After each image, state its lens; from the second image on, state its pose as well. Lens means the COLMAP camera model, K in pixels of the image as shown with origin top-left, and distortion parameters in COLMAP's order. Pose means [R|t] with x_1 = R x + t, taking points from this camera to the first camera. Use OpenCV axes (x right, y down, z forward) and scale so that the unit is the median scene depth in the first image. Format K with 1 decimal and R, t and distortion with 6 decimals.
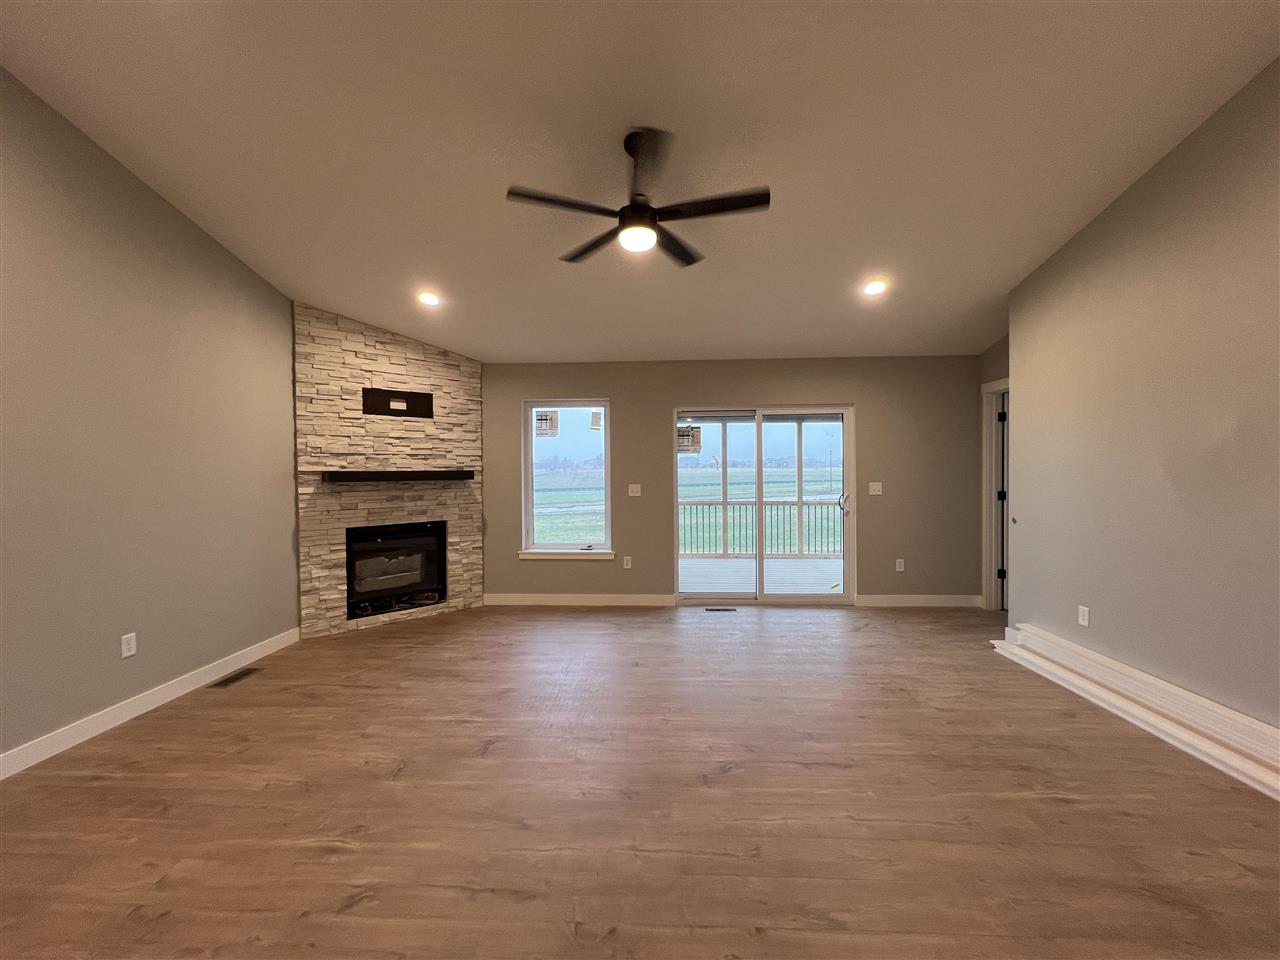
lens RADIAL K [[509.8, 0, 634.6], [0, 509.8, 478.8], [0, 0, 1]] dist [-0.000987, 0.000016]
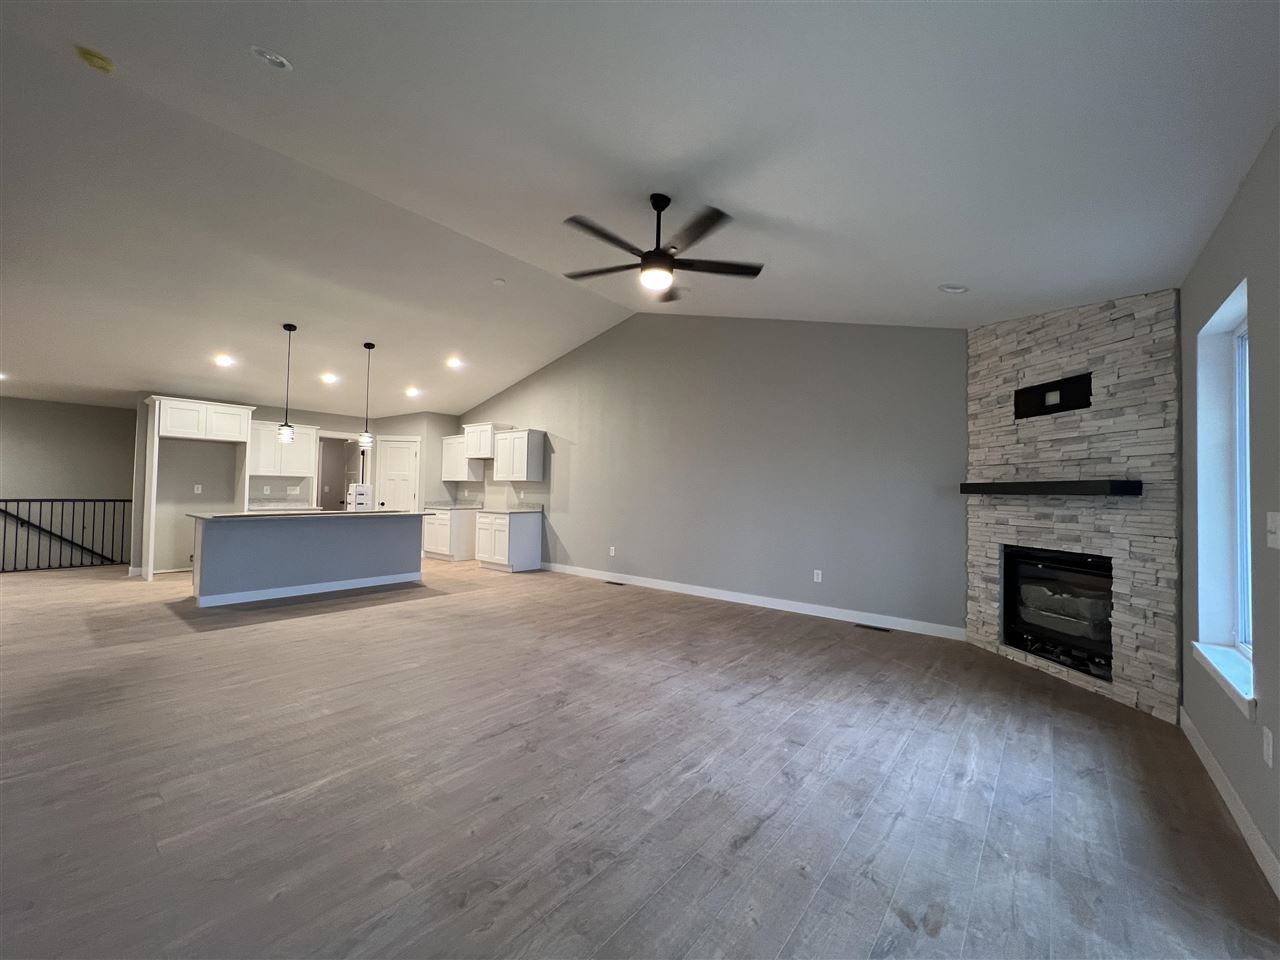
lens RADIAL K [[509.8, 0, 634.6], [0, 509.8, 478.8], [0, 0, 1]] dist [-0.000987, 0.000016]
pose [[-0.597056, -0.023882, -0.801844, 0.568132], [-0.026290, 0.999602, -0.010197, 0.004147], [0.801769, 0.014992, -0.597446, 0.972761]]
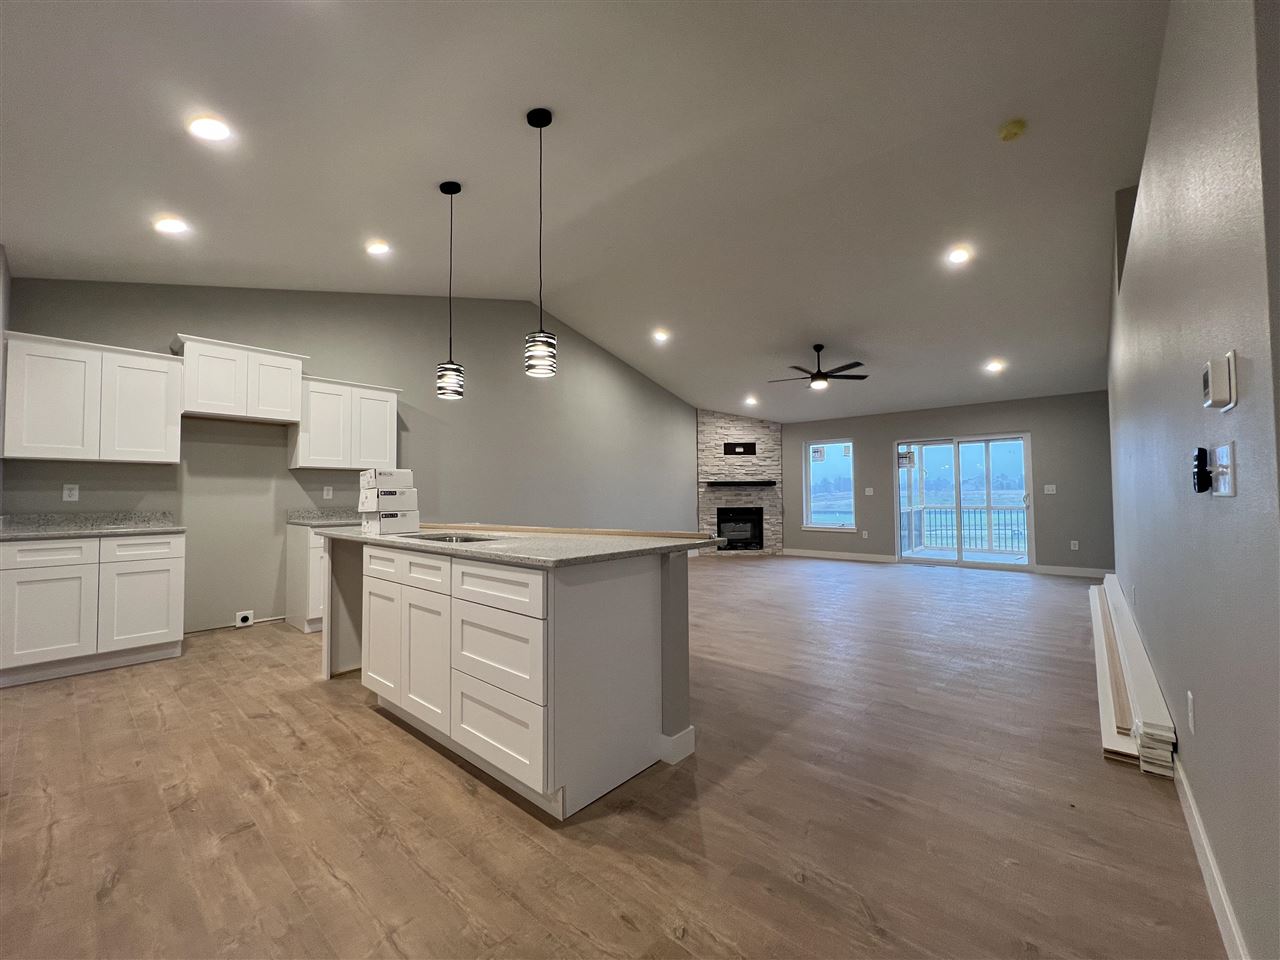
lens RADIAL K [[509.8, 0, 634.6], [0, 509.8, 478.8], [0, 0, 1]] dist [-0.000987, 0.000016]
pose [[0.780848, -0.019268, -0.624424, 0.498473], [-0.008011, 0.999133, -0.040848, 0.062031], [0.624670, 0.036899, 0.780016, -0.883425]]
